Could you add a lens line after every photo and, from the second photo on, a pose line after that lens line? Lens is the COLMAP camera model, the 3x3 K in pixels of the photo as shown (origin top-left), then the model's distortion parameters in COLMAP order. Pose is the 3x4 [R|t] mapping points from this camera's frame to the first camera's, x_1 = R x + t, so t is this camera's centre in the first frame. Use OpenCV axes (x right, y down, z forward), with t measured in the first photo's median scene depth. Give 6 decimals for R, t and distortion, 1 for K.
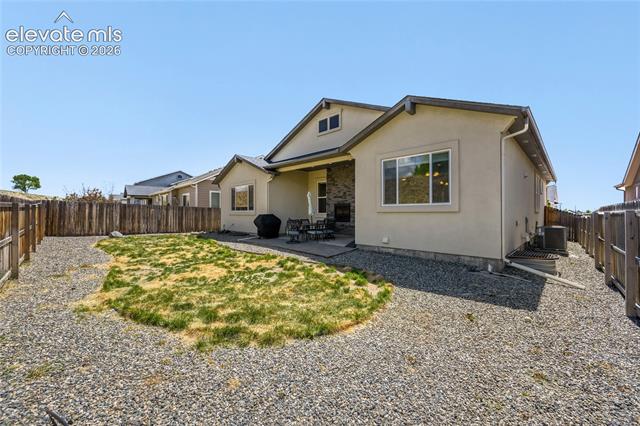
lens RADIAL K [[252.2, 0, 322.2], [0, 252.2, 210.4], [0, 0, 1]] dist [-0.002230, -0.000174]
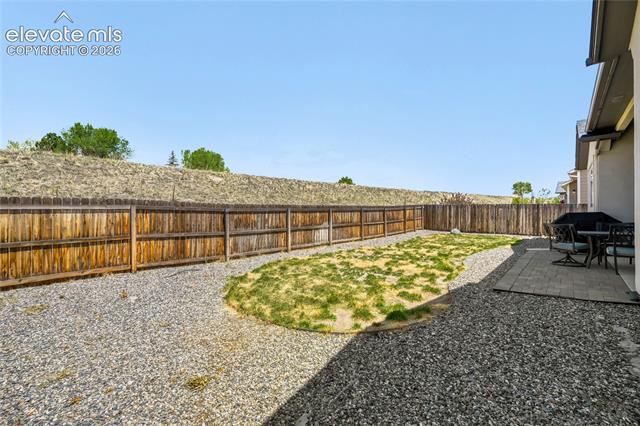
lens RADIAL K [[252.2, 0, 323.1], [0, 252.2, 215.2], [0, 0, 1]] dist [-0.002230, -0.000174]
pose [[-0.012830, -0.003118, -0.999913, 0.187154], [0.021961, 0.999753, -0.003400, 0.005269], [0.999676, -0.022003, -0.012758, 0.207452]]
